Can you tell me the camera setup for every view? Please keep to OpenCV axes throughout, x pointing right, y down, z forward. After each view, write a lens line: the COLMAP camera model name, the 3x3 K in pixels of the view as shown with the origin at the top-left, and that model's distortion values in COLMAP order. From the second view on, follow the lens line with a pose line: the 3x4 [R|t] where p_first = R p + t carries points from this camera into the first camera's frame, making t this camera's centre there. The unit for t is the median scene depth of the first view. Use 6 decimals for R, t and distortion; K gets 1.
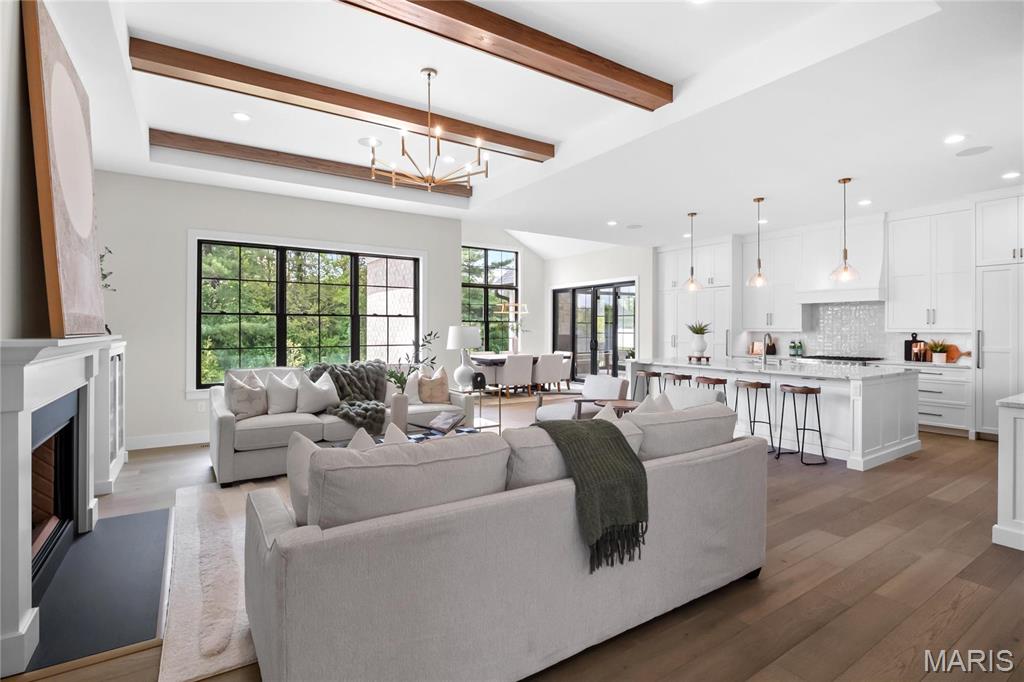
lens RADIAL K [[487.4, 0, 509.1], [0, 487.4, 328.7], [0, 0, 1]] dist [-0.016462, -0.000930]
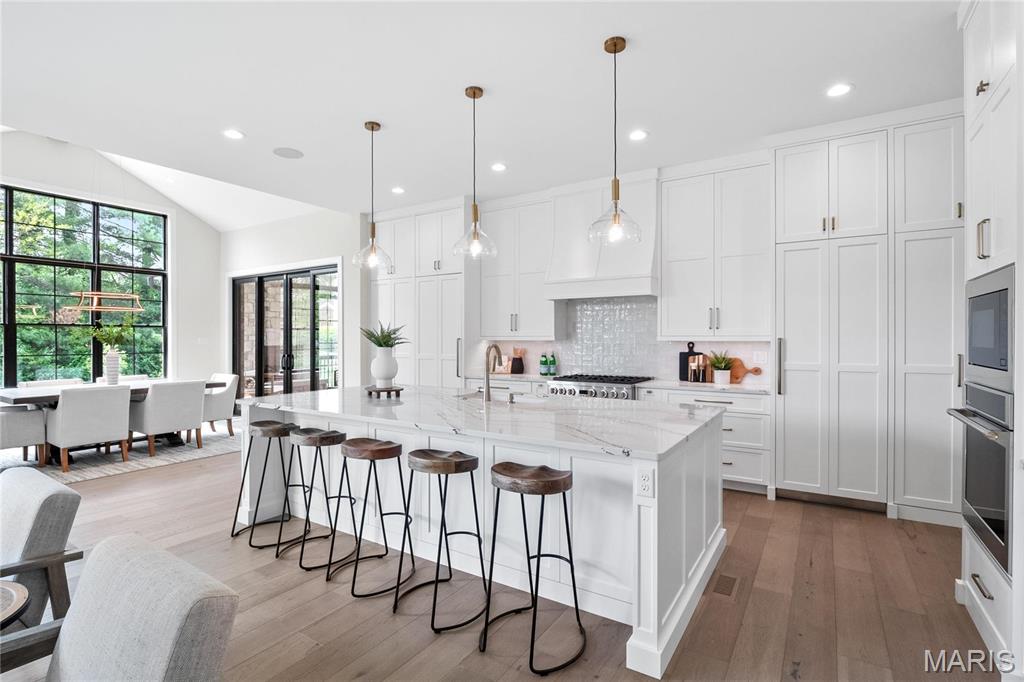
lens RADIAL K [[487.7, 0, 512.0], [0, 487.7, 341.0], [0, 0, 1]] dist [-0.001711, -0.000152]
pose [[0.909144, -0.006494, 0.416432, 0.298425], [0.002837, 0.999952, 0.009401, -0.000049], [-0.416473, -0.007365, 0.909118, 0.451958]]
